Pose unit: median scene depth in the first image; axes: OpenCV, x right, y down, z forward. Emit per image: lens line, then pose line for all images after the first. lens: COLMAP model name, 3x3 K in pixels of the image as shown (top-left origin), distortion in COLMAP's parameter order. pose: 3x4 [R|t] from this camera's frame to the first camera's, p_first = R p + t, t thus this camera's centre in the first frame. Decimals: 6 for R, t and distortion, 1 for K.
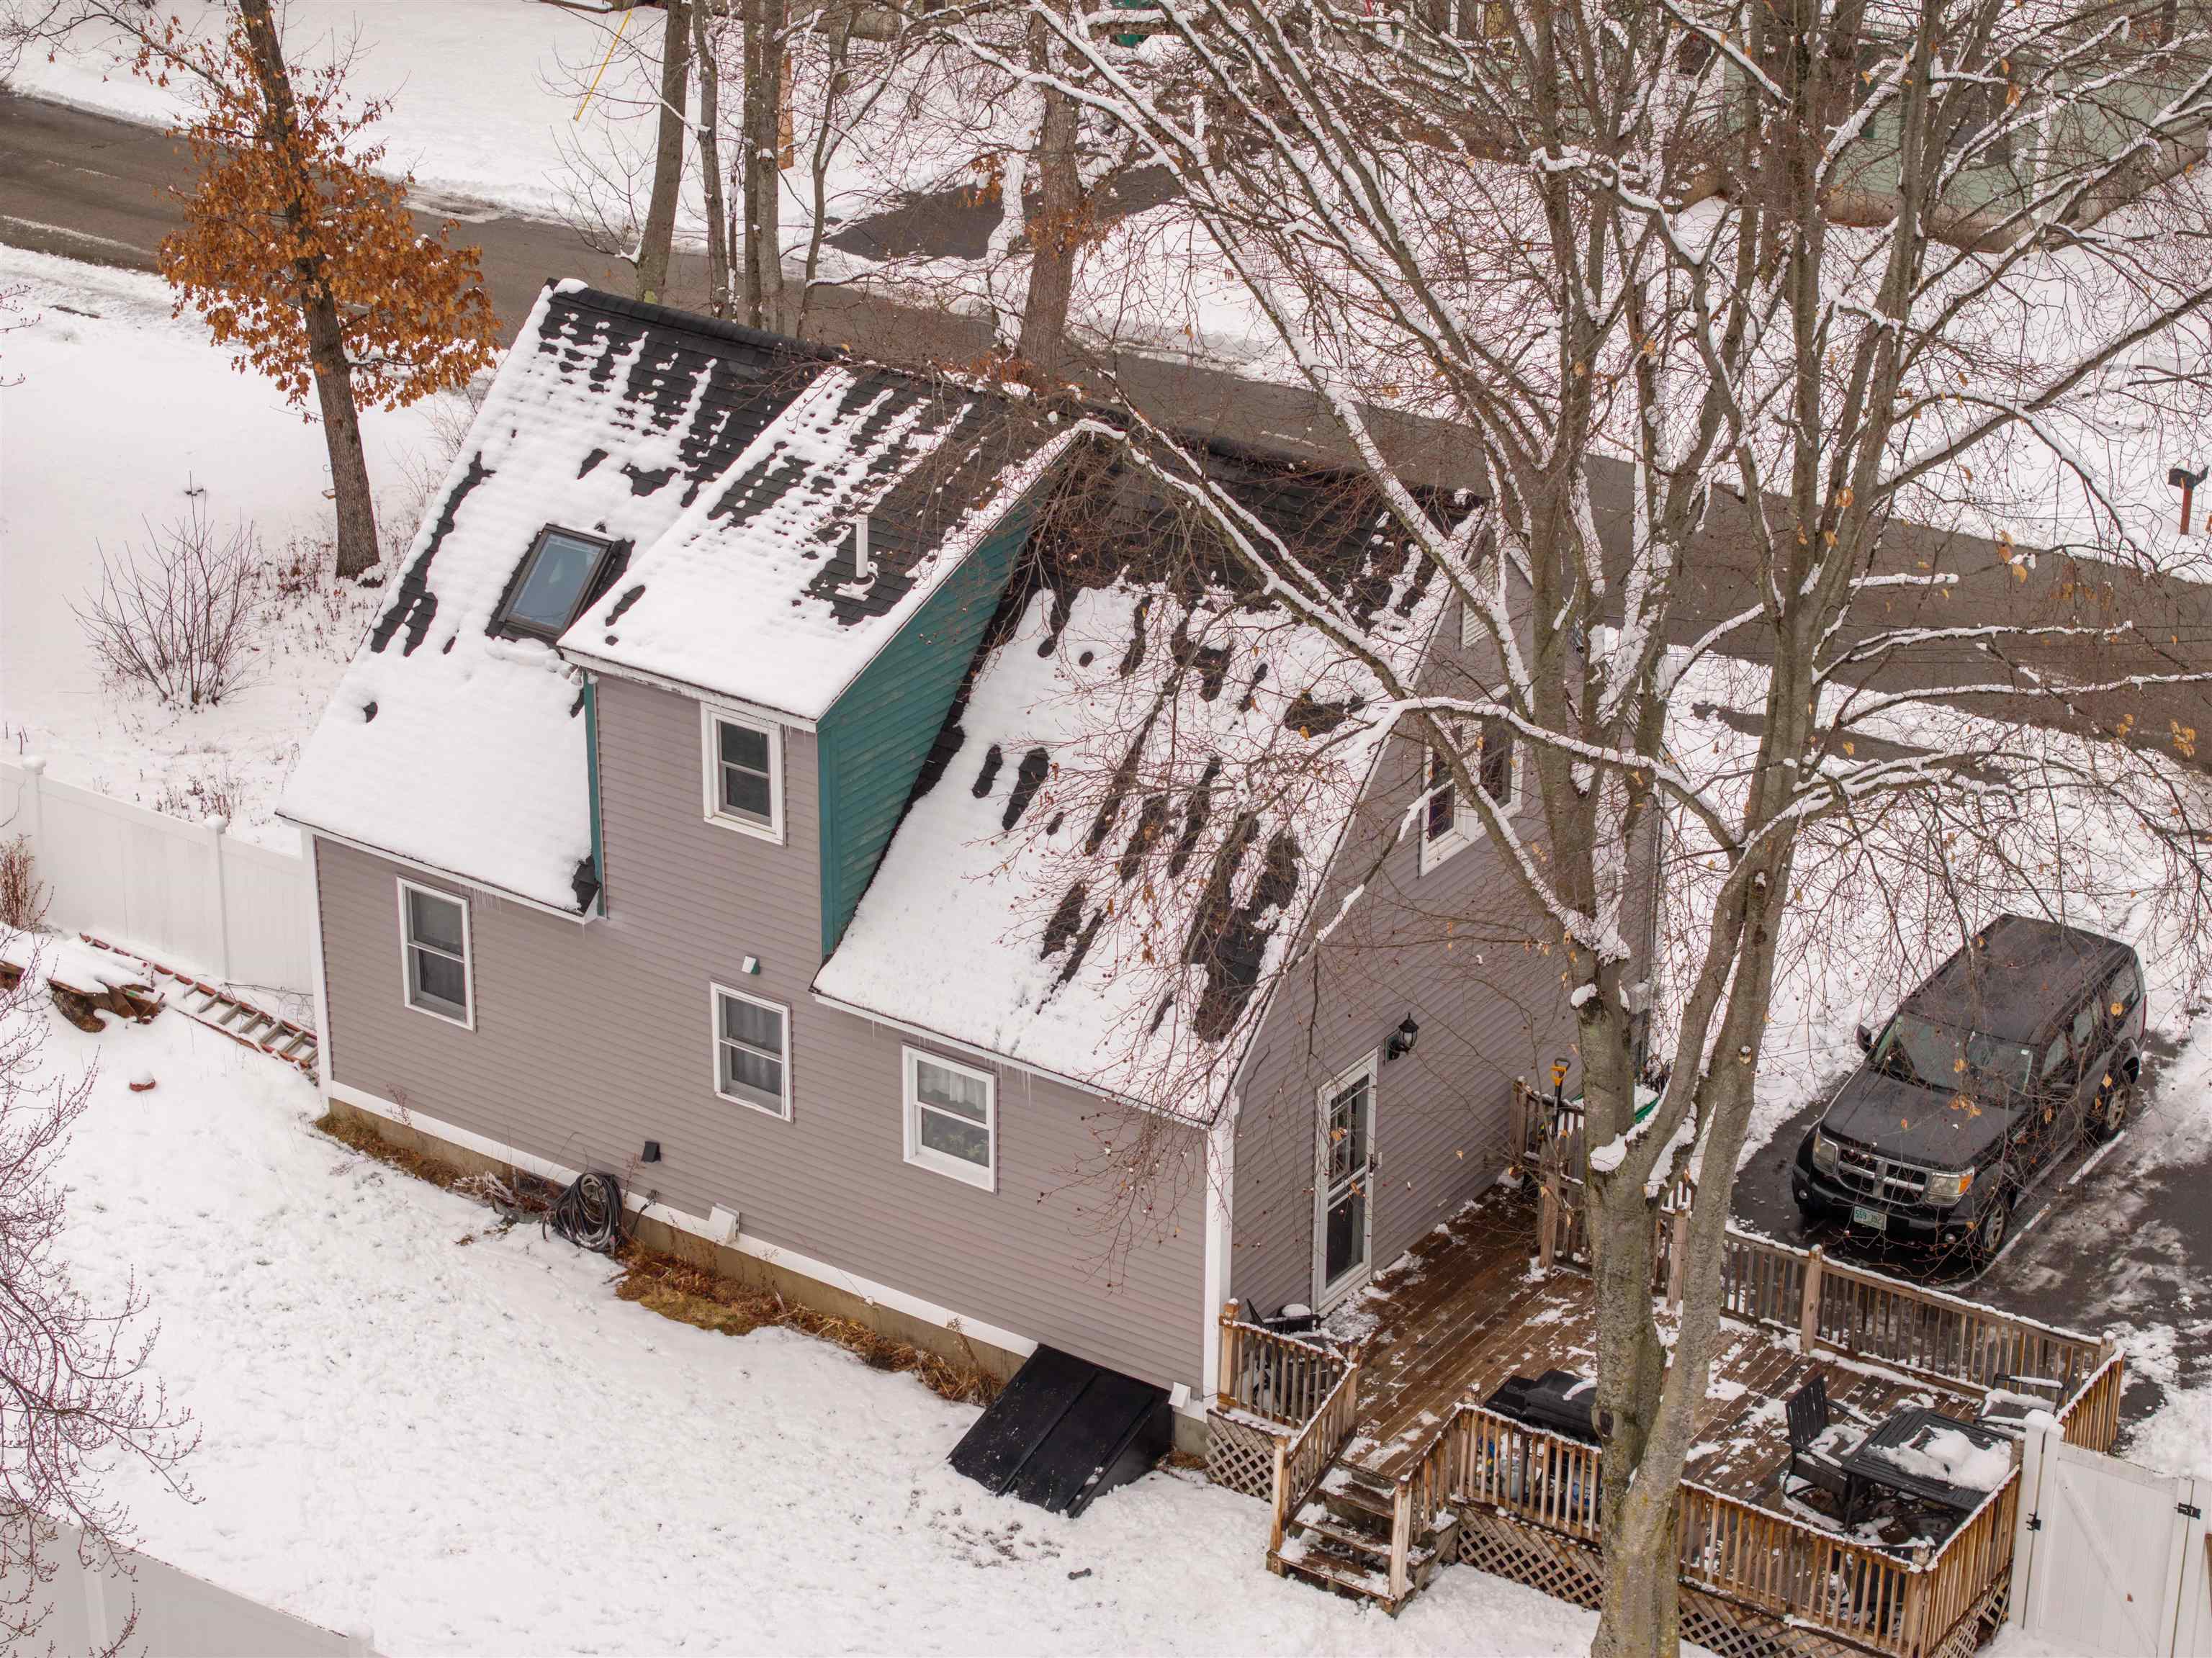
lens RADIAL K [[4466.9, 0, 1106.0], [0, 4466.9, 829.0], [0, 0, 1]] dist [-0.085203, 0.331417]
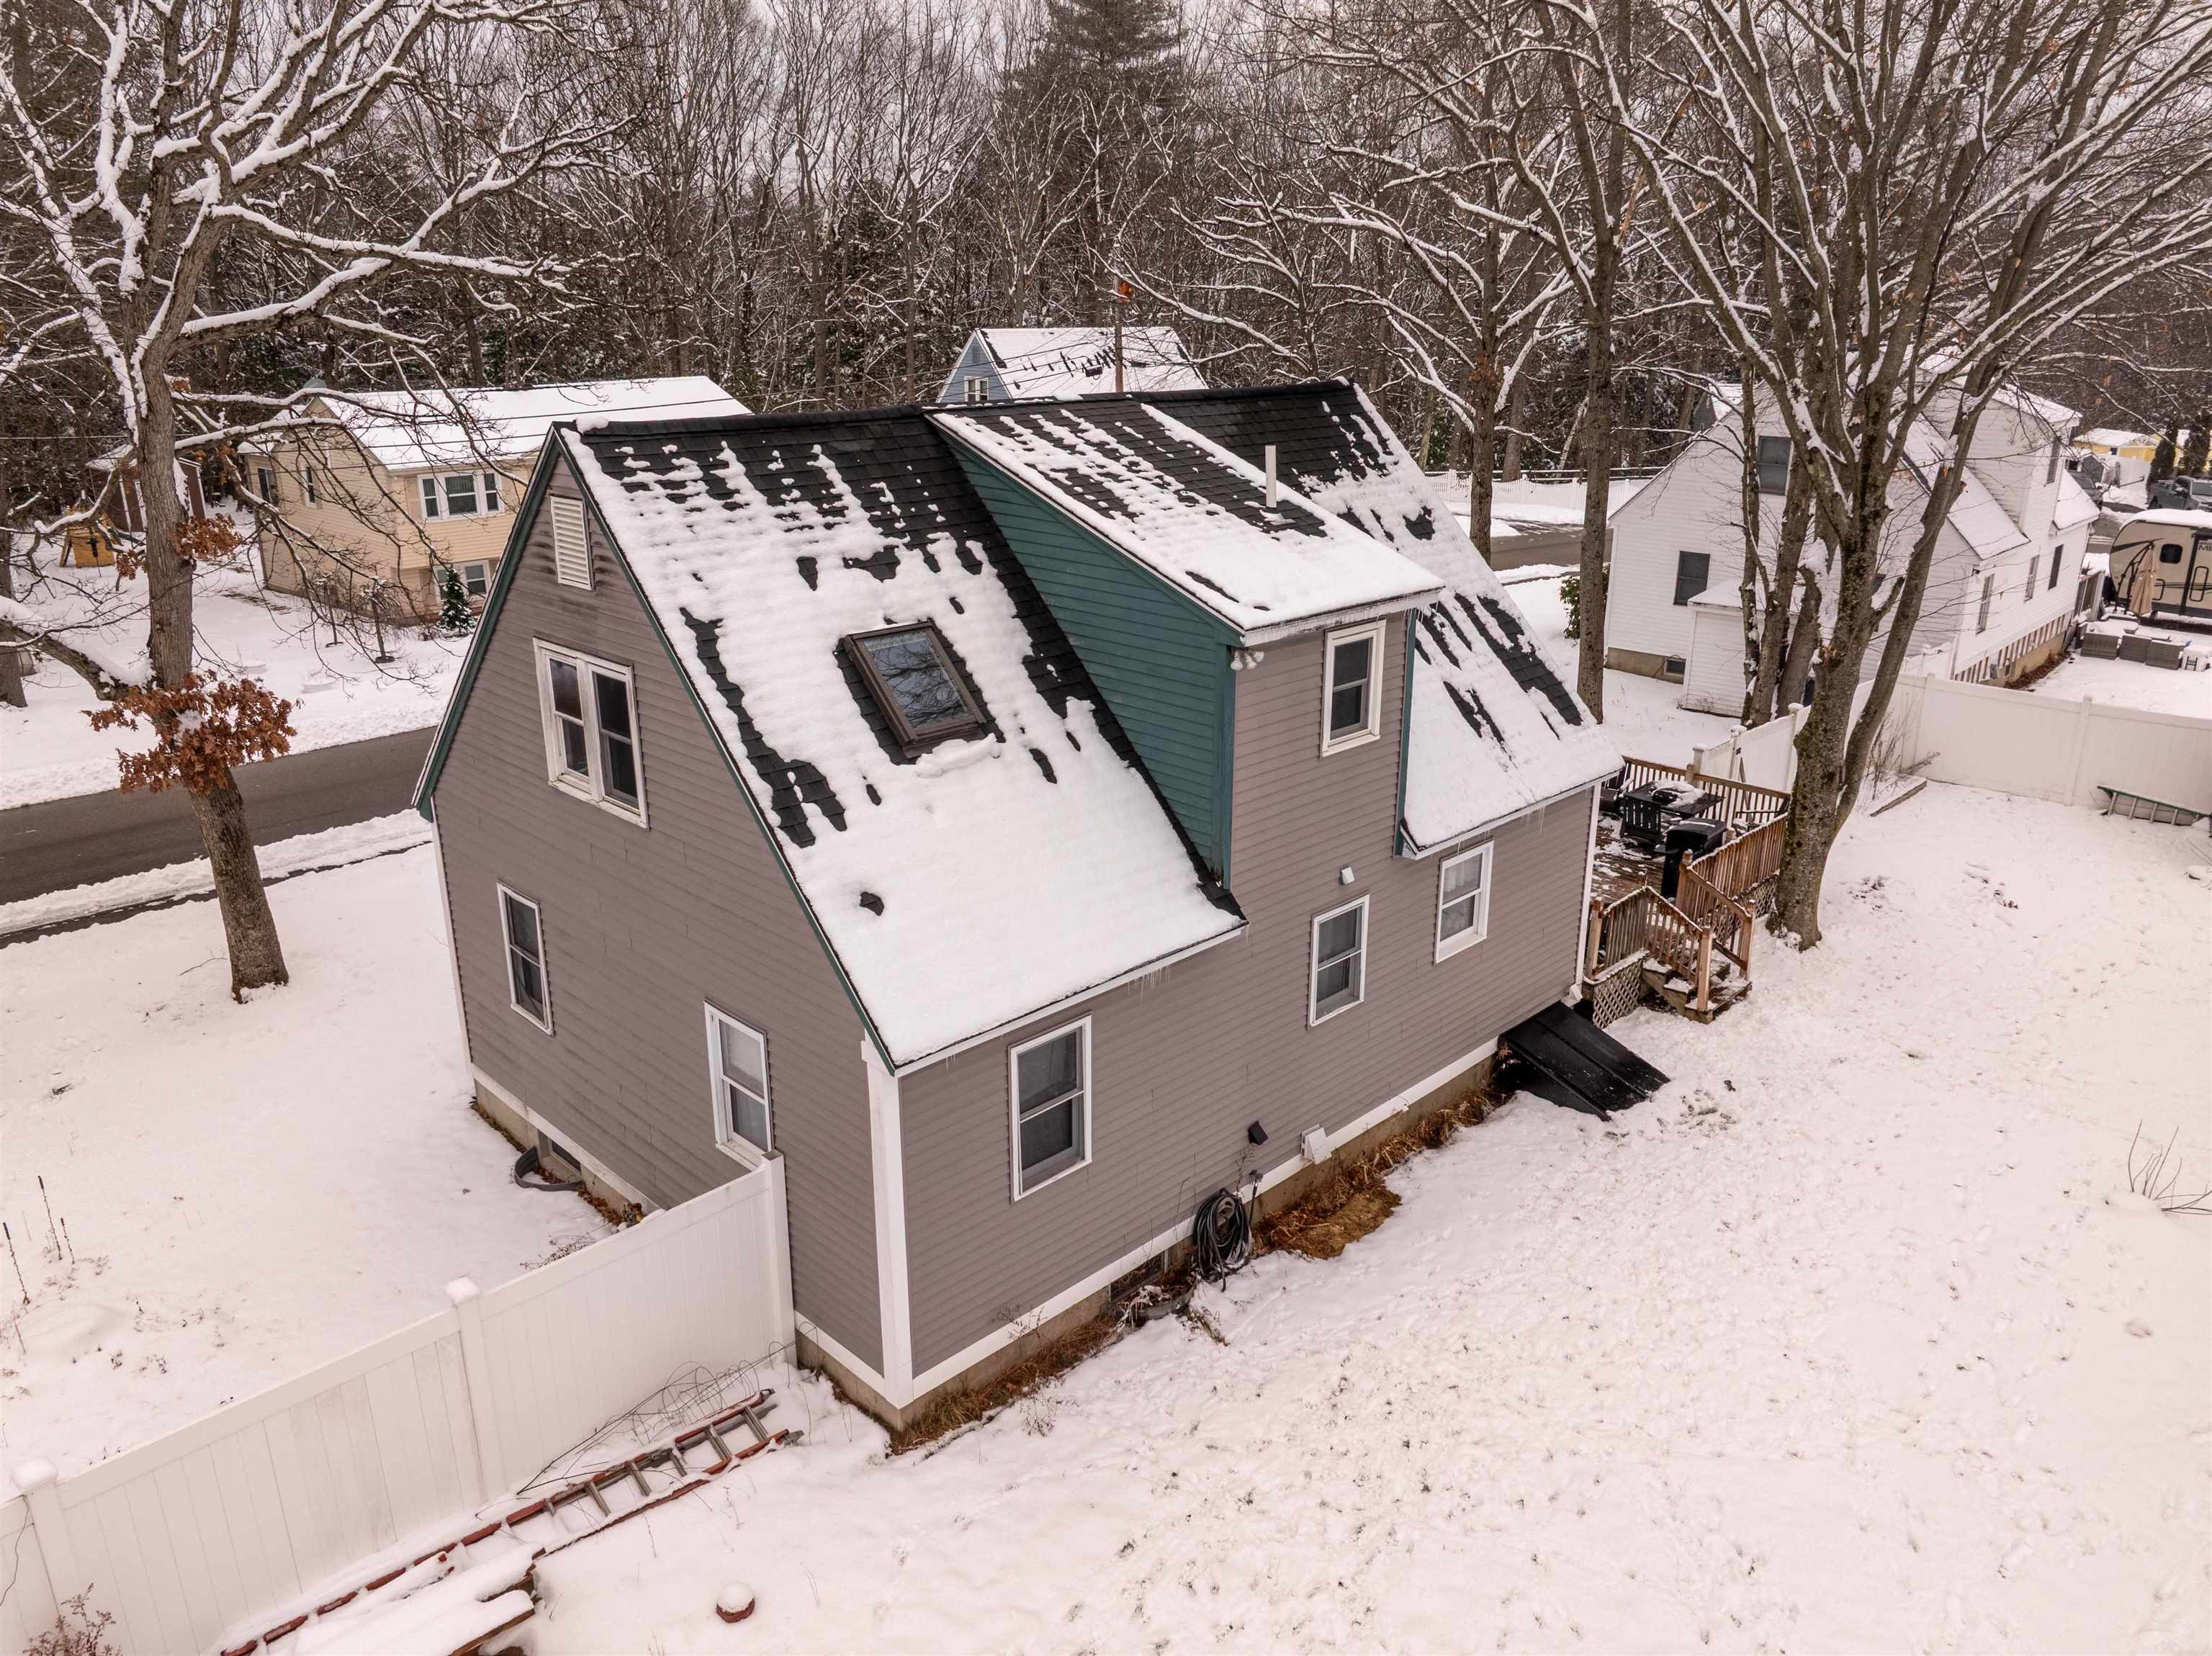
lens RADIAL K [[1538.8, 0, 1106.0], [0, 1538.8, 828.0], [0, 0, 1]] dist [0.002981, -0.077483]
pose [[0.182128, -0.321893, 0.929093, -0.407836], [0.411809, 0.883005, 0.225200, -0.082554], [-0.892885, 0.341594, 0.293378, 0.885416]]
